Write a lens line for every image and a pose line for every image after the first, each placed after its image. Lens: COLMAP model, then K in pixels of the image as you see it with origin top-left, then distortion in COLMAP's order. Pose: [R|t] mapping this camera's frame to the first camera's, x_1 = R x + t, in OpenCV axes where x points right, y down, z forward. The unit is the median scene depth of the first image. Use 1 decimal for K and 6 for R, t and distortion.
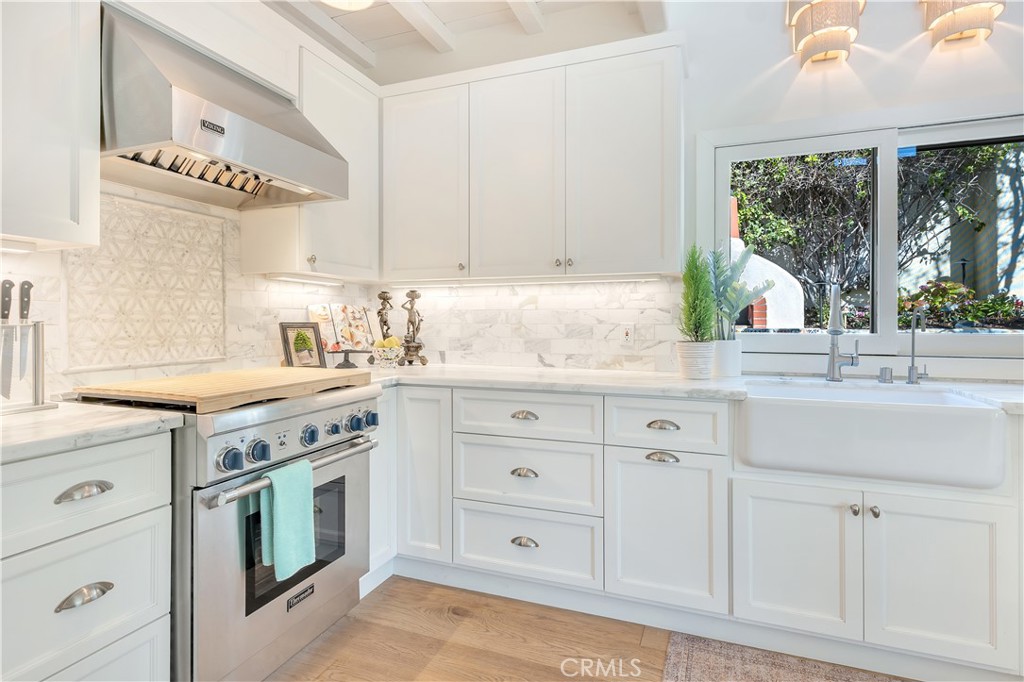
lens RADIAL K [[528.4, 0, 512.7], [0, 528.4, 323.0], [0, 0, 1]] dist [0.004688, 0.000268]
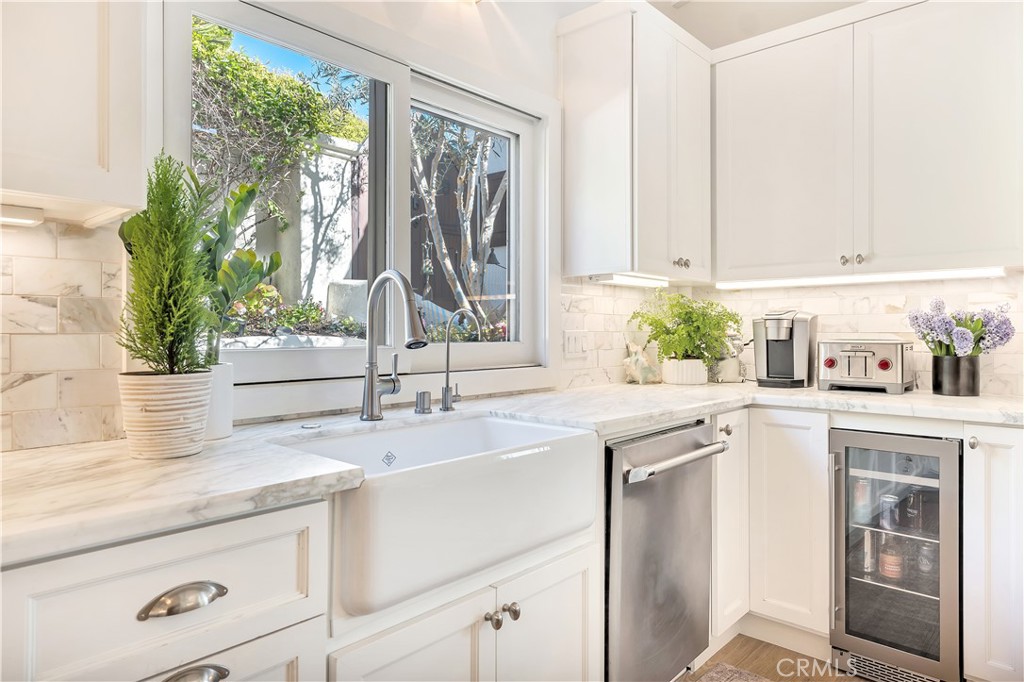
lens RADIAL K [[634.9, 0, 509.9], [0, 634.9, 328.6], [0, 0, 1]] dist [0.004398, 0.000540]
pose [[0.362183, -0.000309, 0.932107, -0.047669], [0.002000, 0.999998, -0.000446, -0.000706], [-0.932105, 0.002026, 0.362183, 0.499736]]
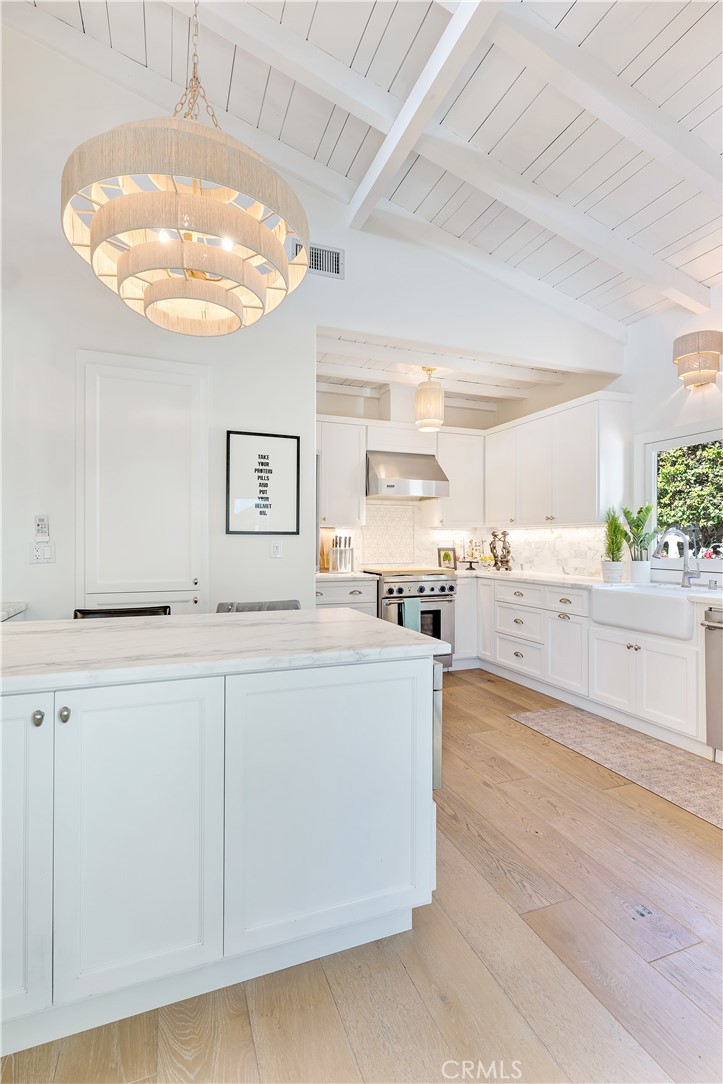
lens RADIAL K [[513.0, 0, 361.5], [0, 513.0, 542.0], [0, 0, 1]] dist [-0.000473, -0.000069]
pose [[0.673301, 0.002035, -0.739366, 0.988165], [-0.002749, 0.999996, 0.000249, -0.026013], [0.739364, 0.001865, 0.673304, -0.738153]]
